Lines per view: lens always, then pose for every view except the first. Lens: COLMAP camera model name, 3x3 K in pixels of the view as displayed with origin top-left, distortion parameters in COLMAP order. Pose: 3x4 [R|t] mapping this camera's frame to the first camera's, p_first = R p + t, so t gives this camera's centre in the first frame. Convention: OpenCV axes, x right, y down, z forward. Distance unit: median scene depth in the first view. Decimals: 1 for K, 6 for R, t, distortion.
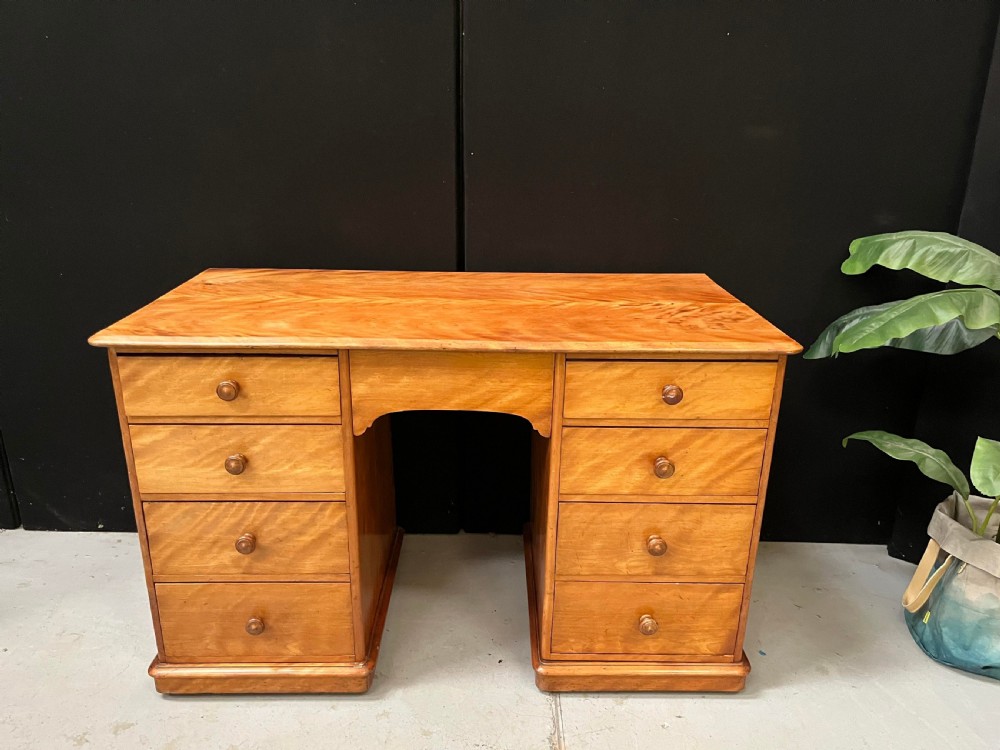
lens RADIAL K [[763.3, 0, 502.1], [0, 763.3, 383.3], [0, 0, 1]] dist [0.060903, -0.087987]
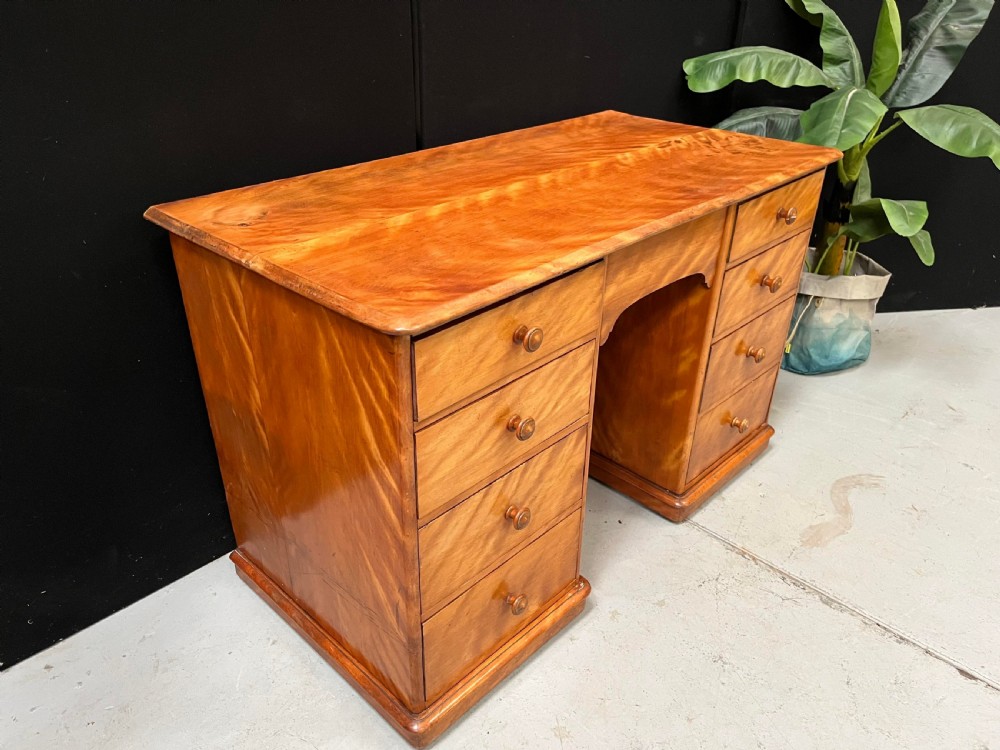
lens RADIAL K [[763.3, 0, 494.7], [0, 763.3, 385.1], [0, 0, 1]] dist [0.060903, -0.087987]
pose [[0.704217, -0.357612, 0.613345, -0.790665], [0.236640, 0.932712, 0.272120, -0.149174], [-0.669387, -0.046489, 0.741458, 0.412009]]
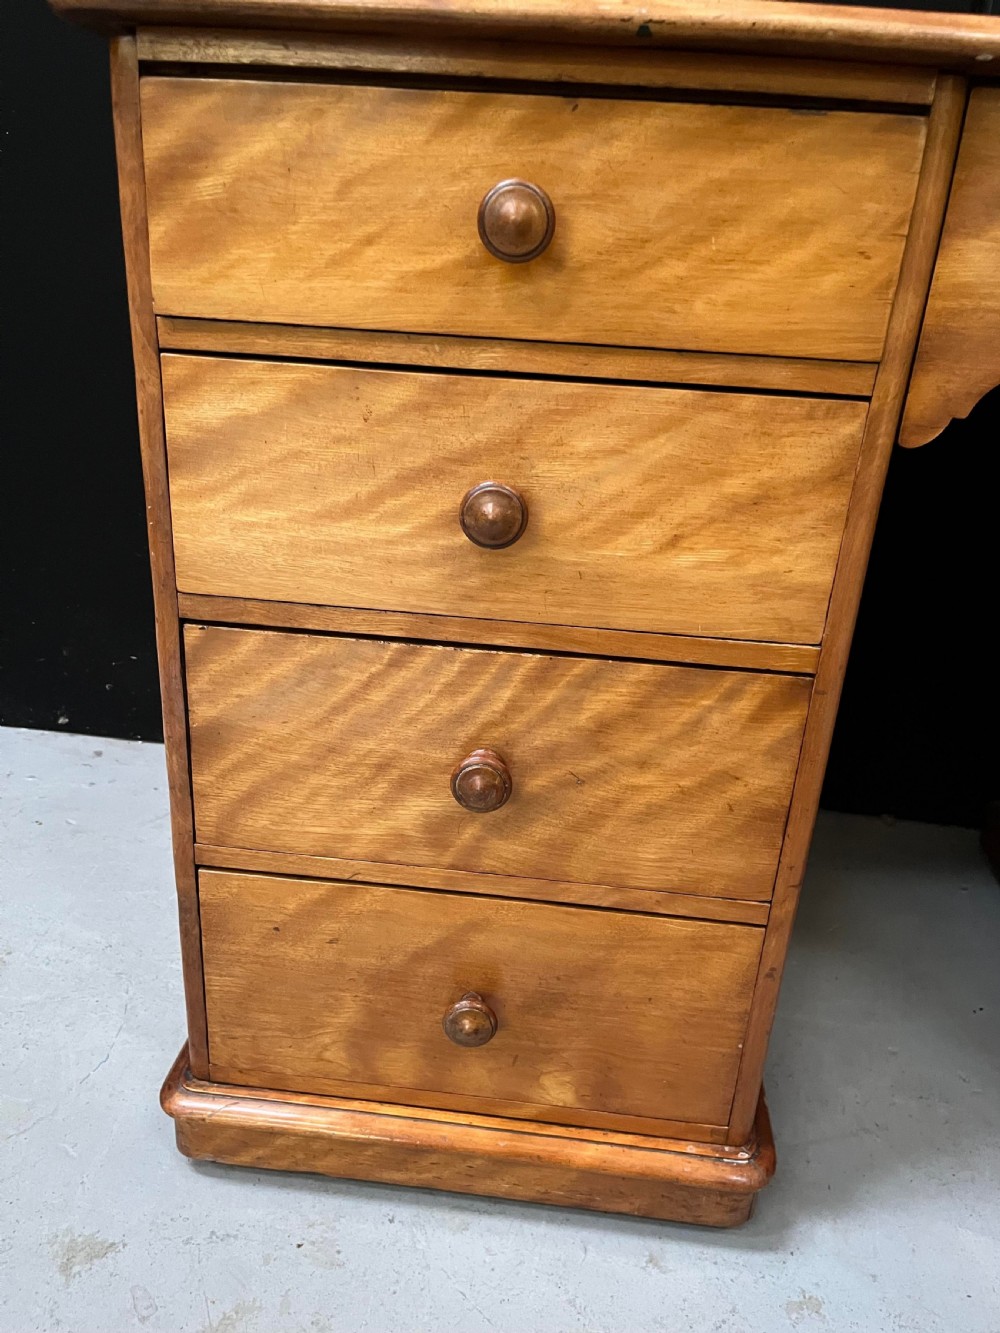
lens RADIAL K [[1017.4, 0, 491.4], [0, 1017.4, 664.0], [0, 0, 1]] dist [0.060903, -0.087987]
pose [[0.992186, 0.083885, -0.092358, -0.289406], [-0.078567, 0.995114, 0.059792, 0.132539], [0.096923, -0.052069, 0.993929, 0.569144]]
